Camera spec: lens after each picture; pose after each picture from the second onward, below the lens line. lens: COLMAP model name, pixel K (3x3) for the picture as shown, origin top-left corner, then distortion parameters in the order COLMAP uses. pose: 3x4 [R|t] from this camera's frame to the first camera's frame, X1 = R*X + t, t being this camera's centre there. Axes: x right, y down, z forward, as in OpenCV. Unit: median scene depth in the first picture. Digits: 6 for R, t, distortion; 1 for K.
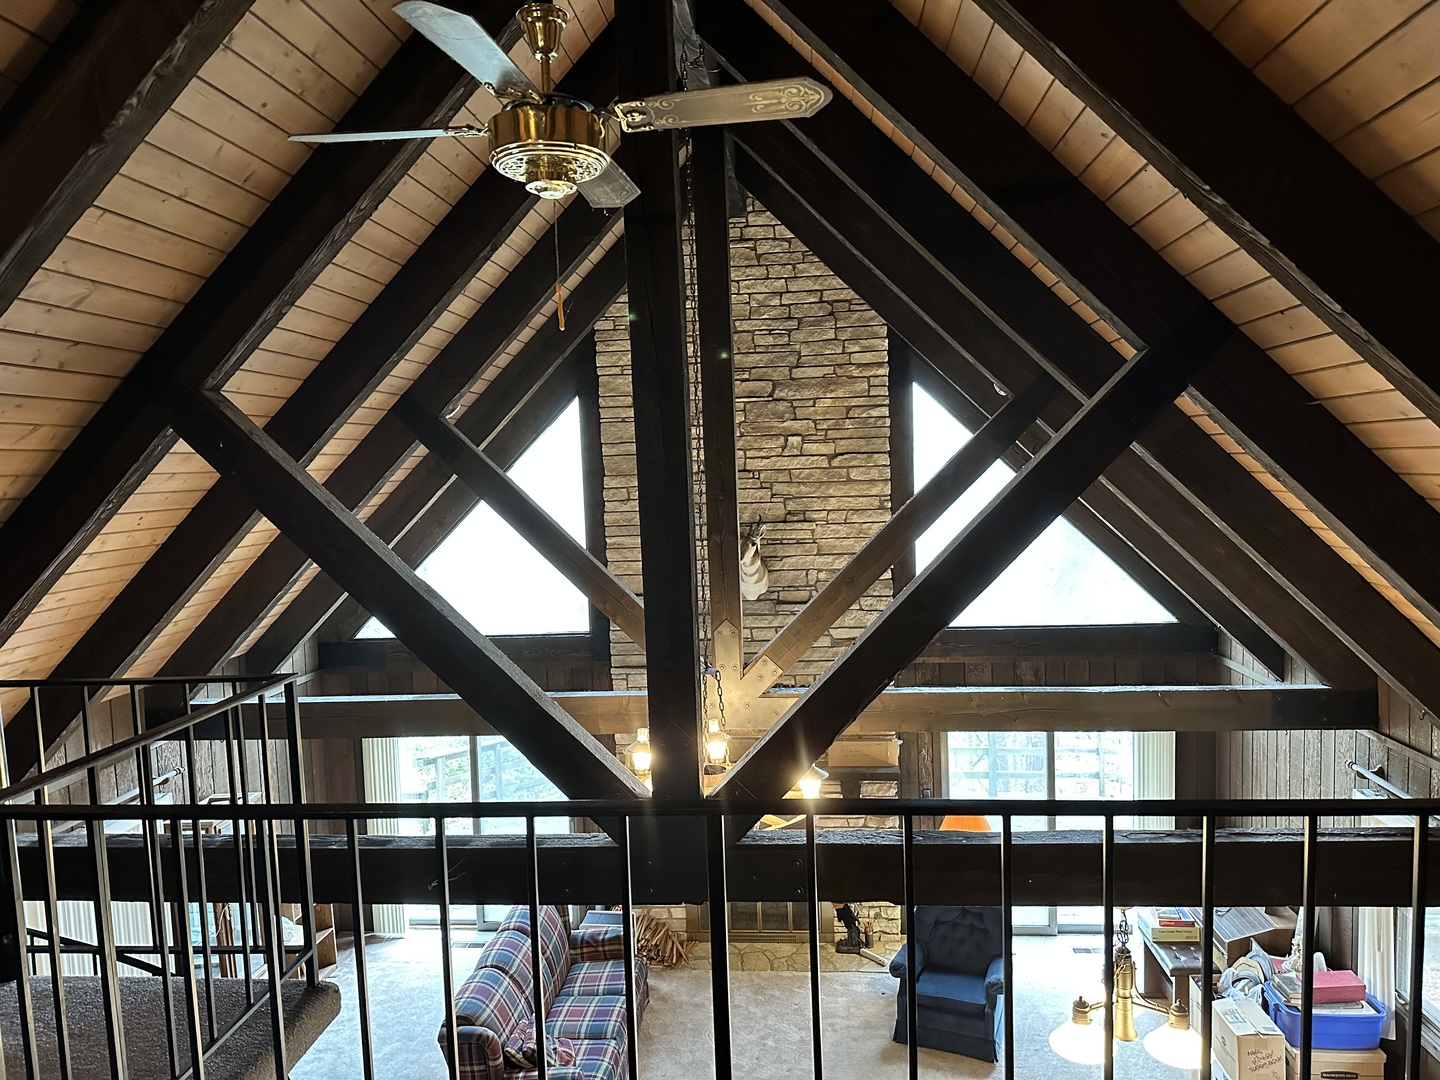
lens RADIAL K [[998.7, 0, 719.5], [0, 998.7, 536.5], [0, 0, 1]] dist [0.062071, -0.085378]
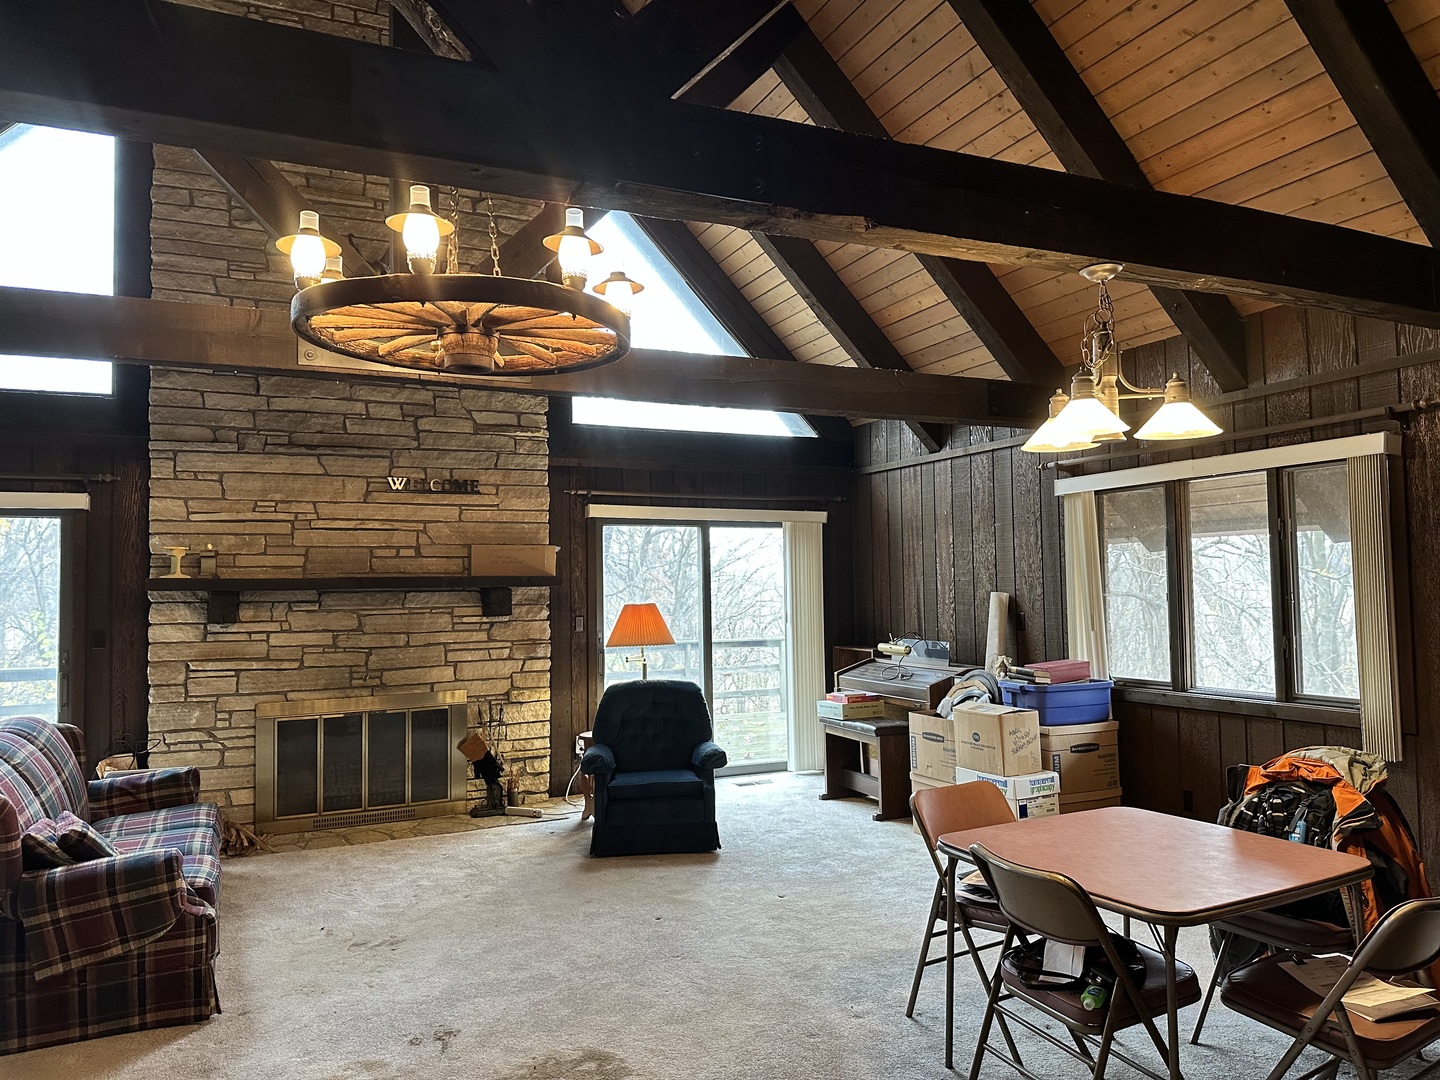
lens RADIAL K [[998.7, 0, 723.1], [0, 998.7, 545.0], [0, 0, 1]] dist [0.062071, -0.085378]
pose [[0.863592, 0.040998, 0.502521, -0.129617], [0.018199, 0.993504, -0.112331, 0.328976], [-0.503862, 0.106153, 0.857237, 0.240893]]
